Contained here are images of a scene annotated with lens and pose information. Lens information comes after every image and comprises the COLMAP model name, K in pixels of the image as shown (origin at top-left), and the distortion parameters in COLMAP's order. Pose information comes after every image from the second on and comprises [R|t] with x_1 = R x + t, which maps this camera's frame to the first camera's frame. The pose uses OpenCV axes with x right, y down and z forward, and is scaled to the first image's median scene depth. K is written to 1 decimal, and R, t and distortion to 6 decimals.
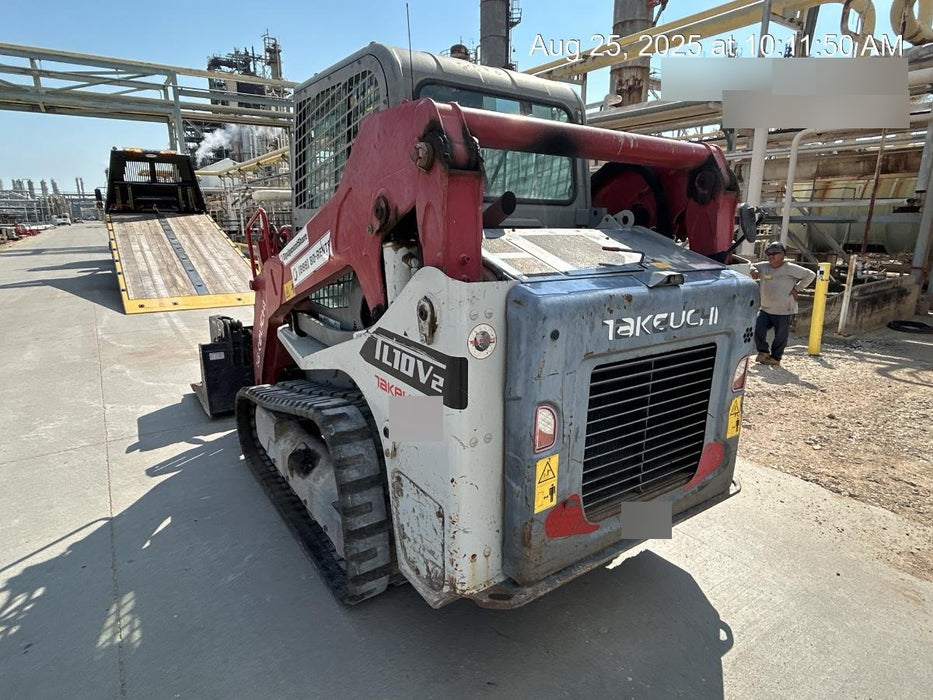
lens RADIAL K [[527.5, 0, 463.3], [0, 527.5, 350.4], [0, 0, 1]] dist [0.029288, -0.000117]
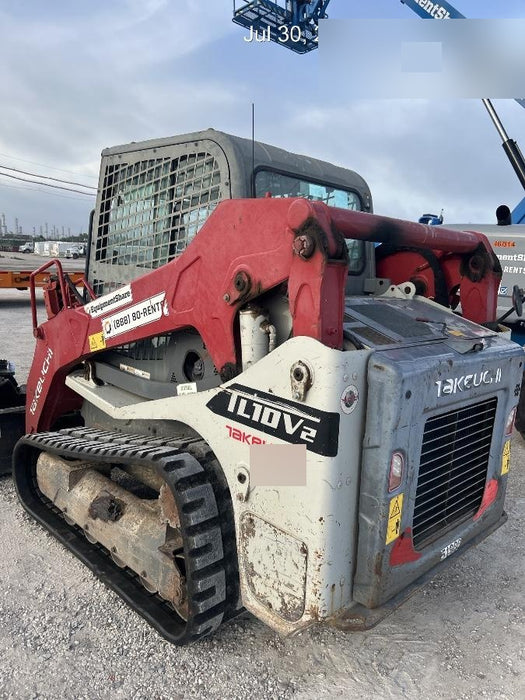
lens RADIAL K [[525.7, 0, 259.4], [0, 525.7, 352.5], [0, 0, 1]] dist [0.062967, -0.009167]
pose [[0.982133, 0.015393, 0.187556, -0.349336], [-0.002517, 0.997634, -0.068698, -0.035594], [-0.188170, 0.066999, 0.979849, -0.130275]]
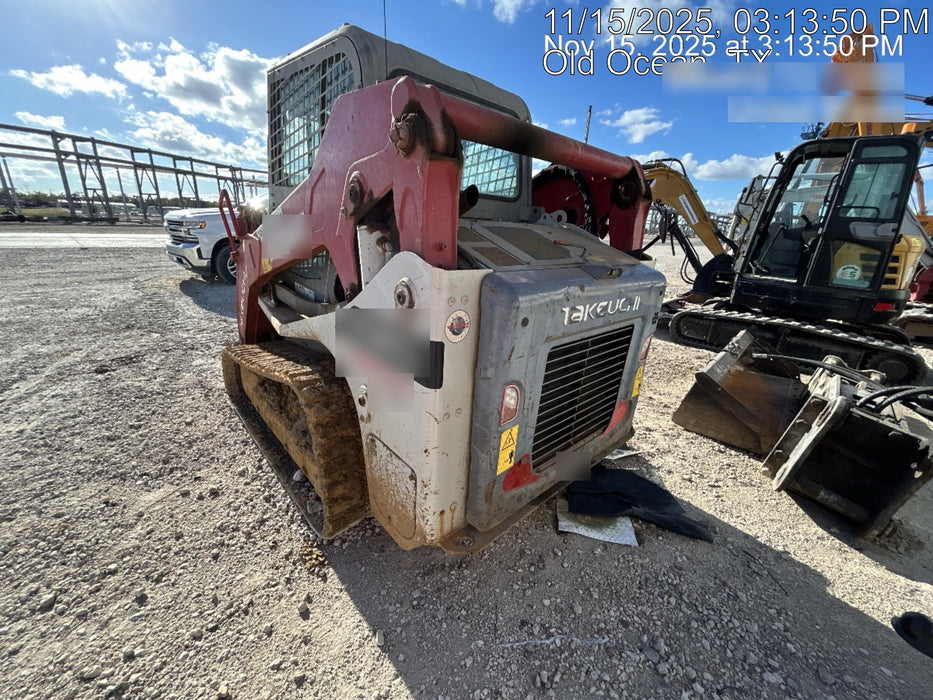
lens RADIAL K [[378.2, 0, 464.6], [0, 378.2, 347.4], [0, 0, 1]] dist [0.001408, -0.000119]
pose [[0.988162, 0.009765, 0.153104, -0.058796], [-0.024838, 0.994989, 0.096848, -0.043085], [-0.151391, -0.099504, 0.983453, 0.216856]]
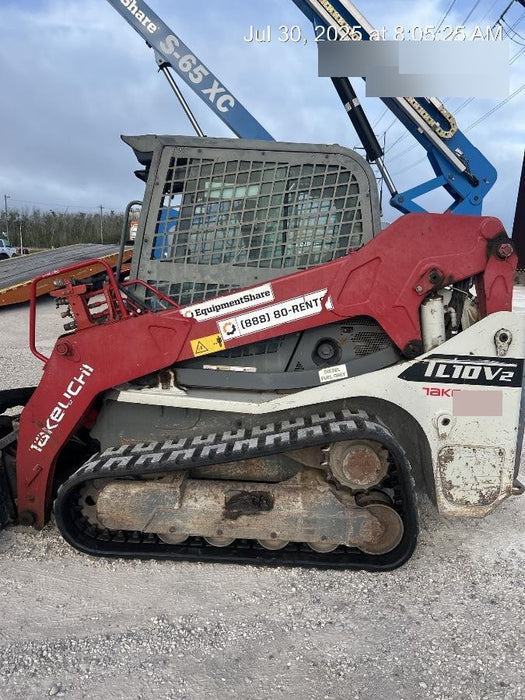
lens RADIAL K [[525.7, 0, 259.4], [0, 525.7, 352.5], [0, 0, 1]] dist [0.062967, -0.009167]
pose [[0.584252, -0.136911, 0.799941, -1.793431], [0.163965, 0.985255, 0.048873, -0.220460], [-0.794837, 0.102608, 0.598085, 0.538394]]
